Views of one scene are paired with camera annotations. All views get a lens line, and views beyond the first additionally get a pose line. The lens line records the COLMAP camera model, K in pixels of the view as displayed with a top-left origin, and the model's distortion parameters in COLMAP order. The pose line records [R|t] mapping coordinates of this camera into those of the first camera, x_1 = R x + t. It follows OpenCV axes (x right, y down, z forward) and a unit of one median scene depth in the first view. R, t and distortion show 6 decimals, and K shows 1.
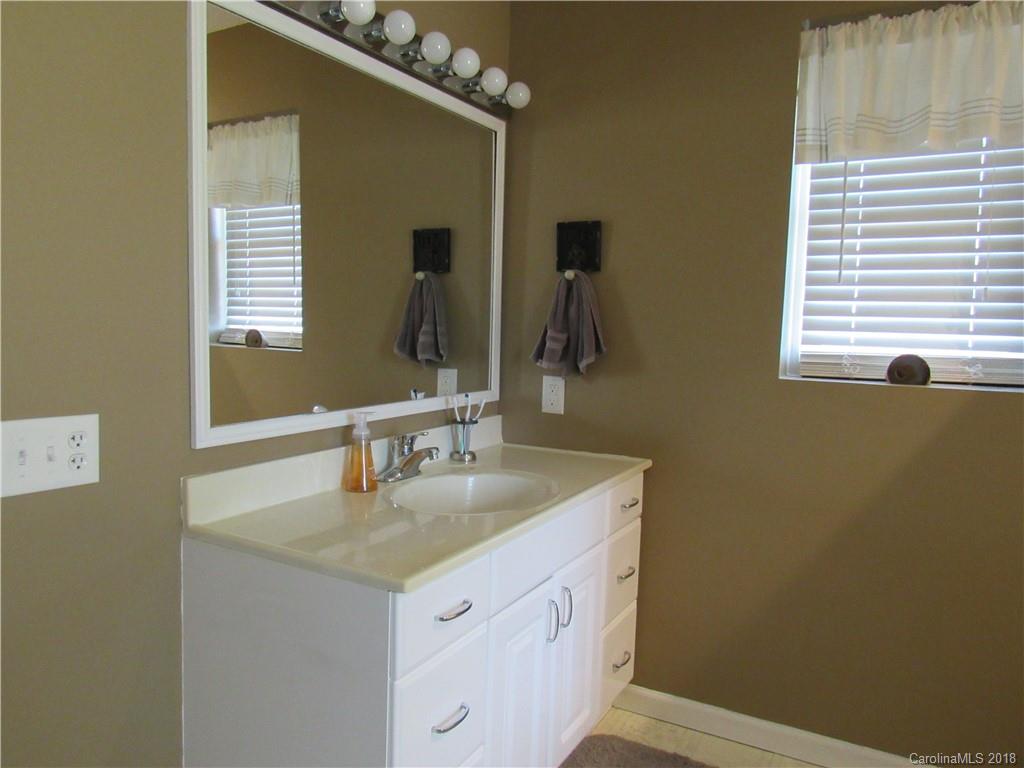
lens RADIAL K [[709.5, 0, 512.0], [0, 709.5, 384.0], [0, 0, 1]] dist [-0.080292, 0.048431]
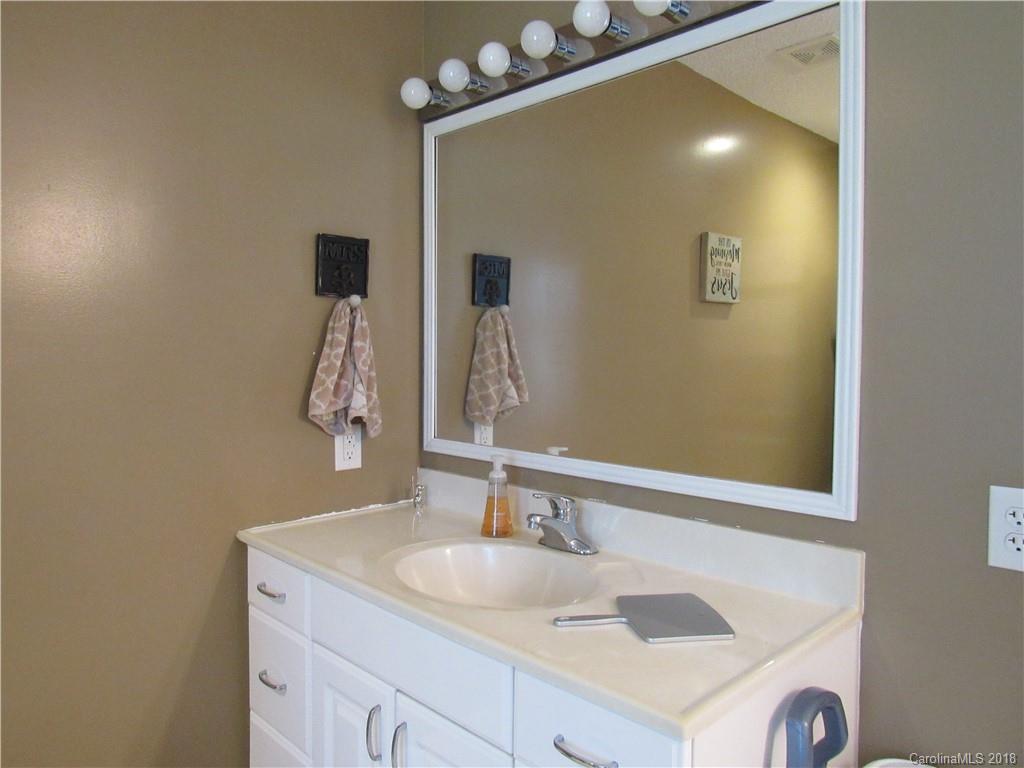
lens RADIAL K [[709.5, 0, 512.0], [0, 709.5, 384.0], [0, 0, 1]] dist [-0.080292, 0.048431]
pose [[-0.266743, 0.004275, -0.963758, 0.725415], [-0.109220, 0.993414, 0.034635, -0.089994], [0.957559, 0.114500, -0.264520, 1.249279]]
